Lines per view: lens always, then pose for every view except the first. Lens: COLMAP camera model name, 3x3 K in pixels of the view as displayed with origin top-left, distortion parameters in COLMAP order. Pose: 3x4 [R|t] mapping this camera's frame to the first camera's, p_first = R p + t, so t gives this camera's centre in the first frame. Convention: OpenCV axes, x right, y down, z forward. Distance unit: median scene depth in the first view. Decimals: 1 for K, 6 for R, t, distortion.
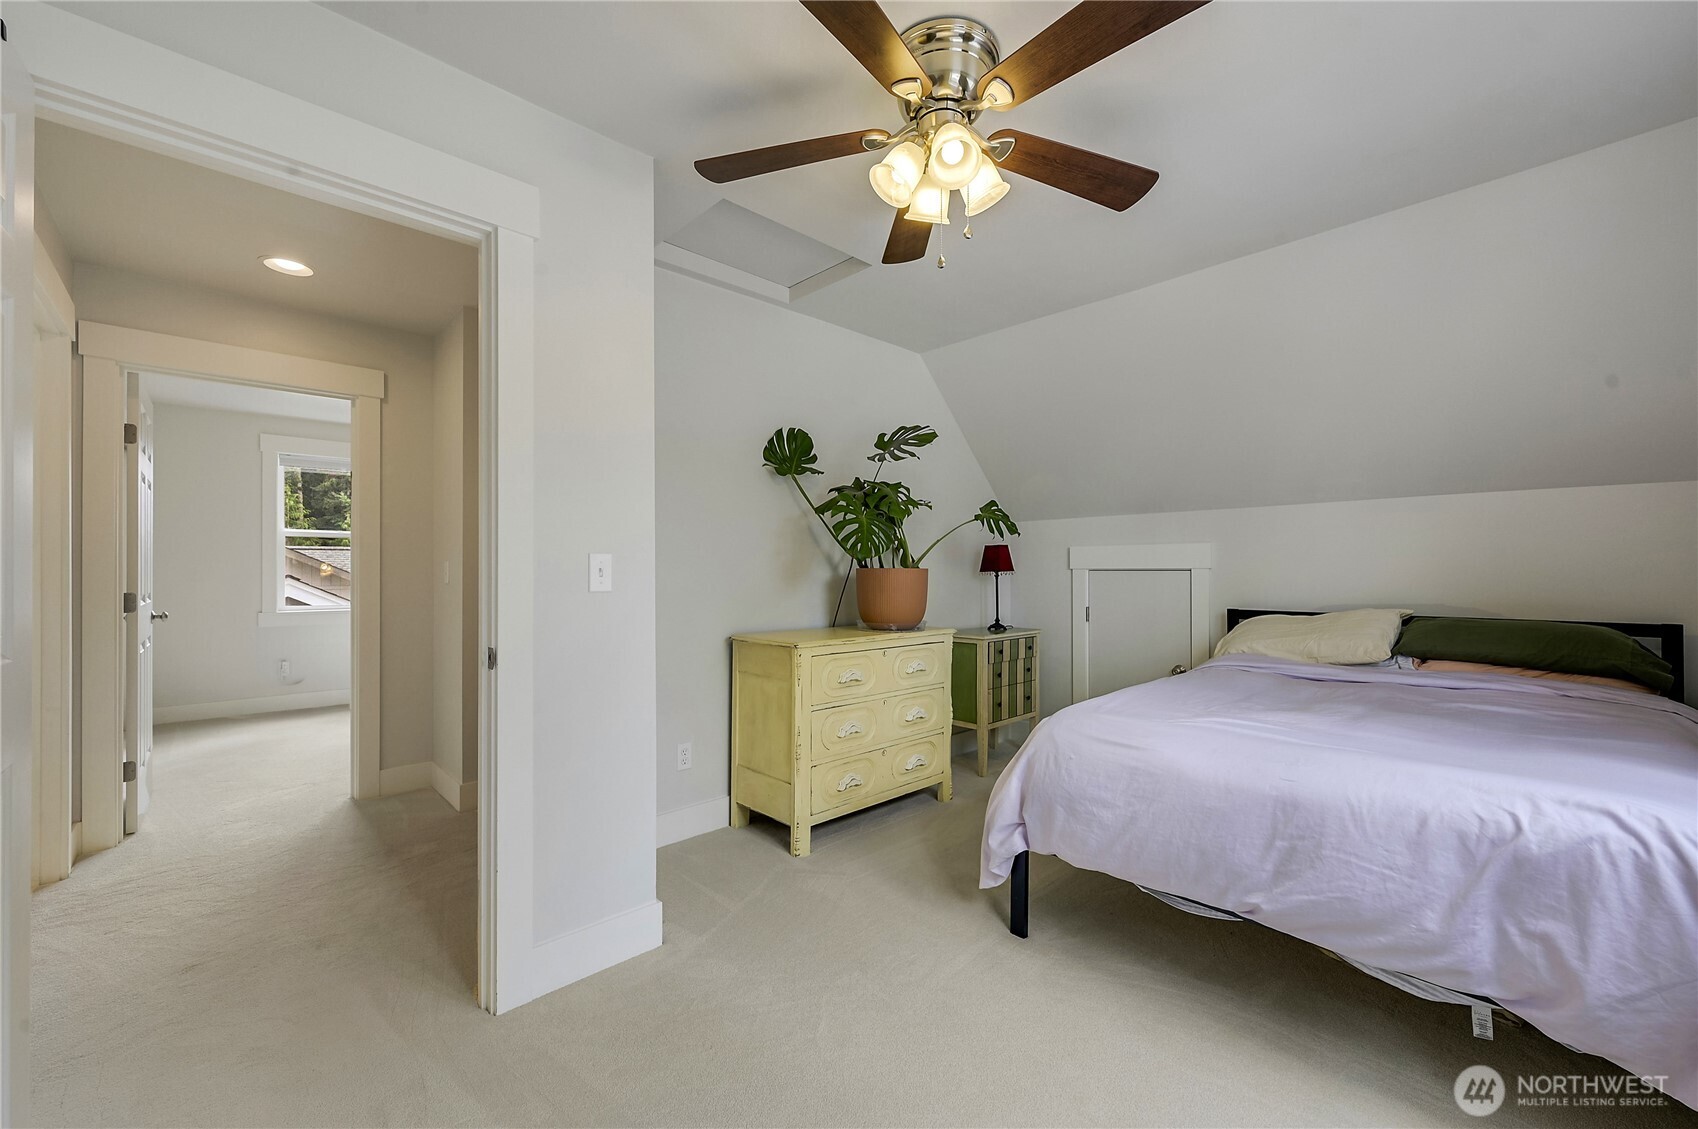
lens RADIAL K [[682.7, 0, 854.1], [0, 682.7, 569.5], [0, 0, 1]] dist [0.002535, -0.000894]
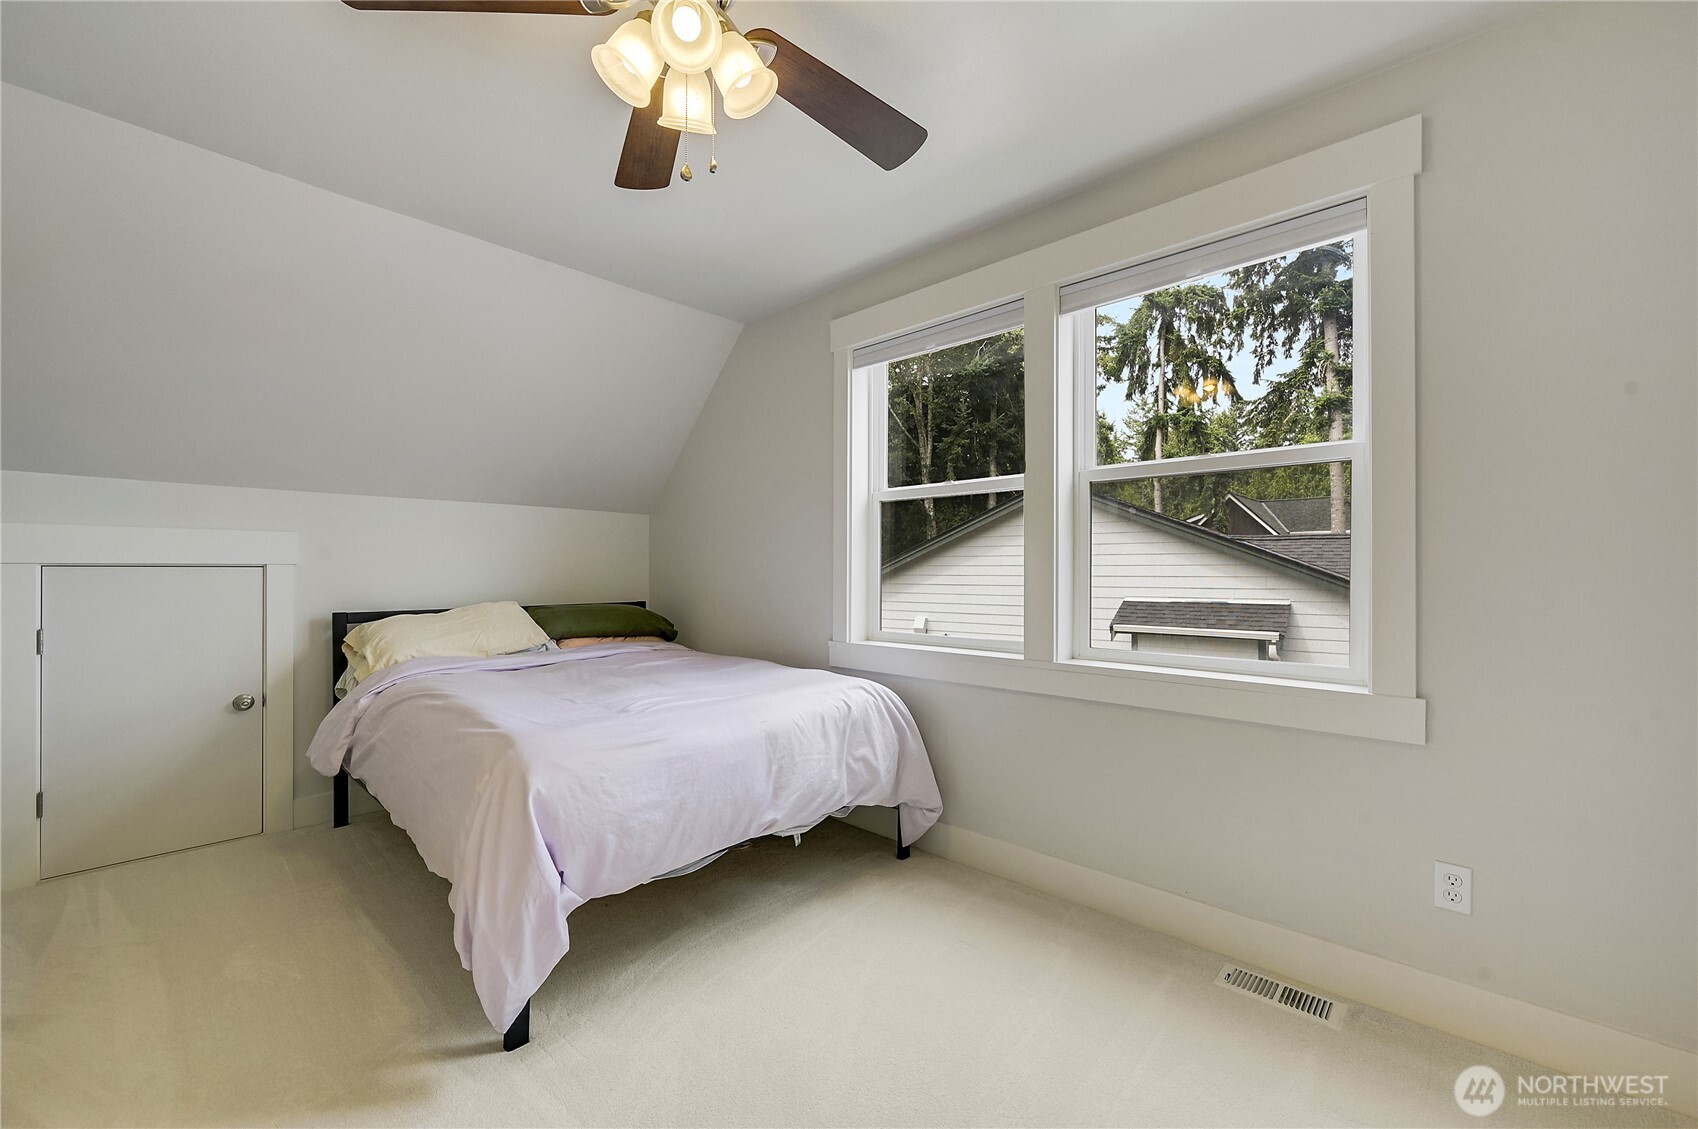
lens RADIAL K [[682.7, 0, 854.4], [0, 682.7, 569.6], [0, 0, 1]] dist [0.002535, -0.000894]
pose [[-0.060380, 0.004335, 0.998166, -0.632605], [-0.003284, 0.999984, -0.004542, 0.010756], [-0.998170, -0.003552, -0.060364, 0.786989]]
